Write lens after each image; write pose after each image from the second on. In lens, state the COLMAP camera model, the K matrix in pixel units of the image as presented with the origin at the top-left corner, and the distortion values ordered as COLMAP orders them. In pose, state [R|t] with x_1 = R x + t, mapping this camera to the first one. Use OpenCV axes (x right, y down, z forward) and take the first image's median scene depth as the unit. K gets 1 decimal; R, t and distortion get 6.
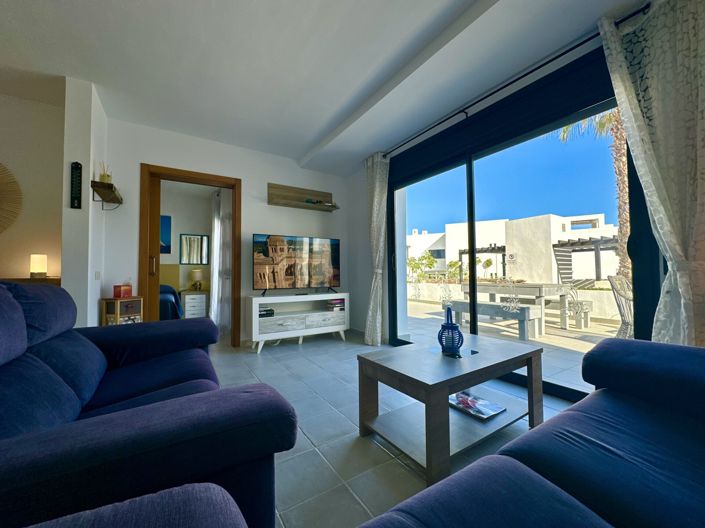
lens RADIAL K [[281.0, 0, 352.2], [0, 281.0, 263.5], [0, 0, 1]] dist [-0.003277, 0.000448]
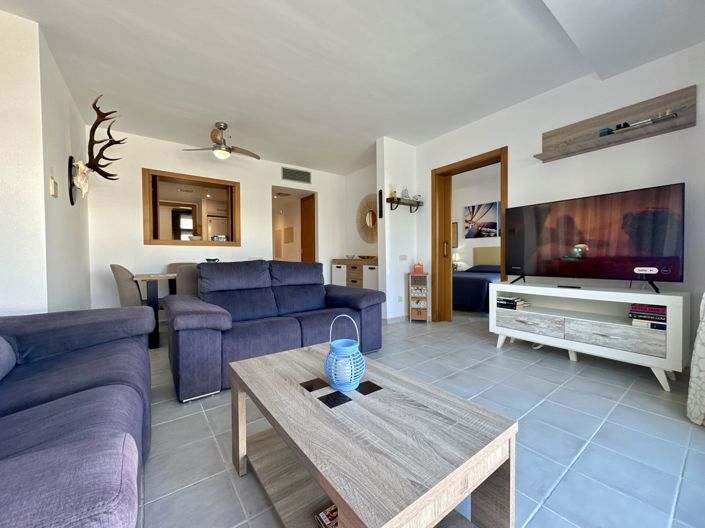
lens RADIAL K [[281.0, 0, 352.3], [0, 281.0, 264.2], [0, 0, 1]] dist [-0.003277, 0.000448]
pose [[0.065299, 0.030655, -0.997395, 0.454009], [0.046981, 0.998325, 0.033759, 0.010487], [0.996759, -0.049063, 0.063749, 0.464934]]
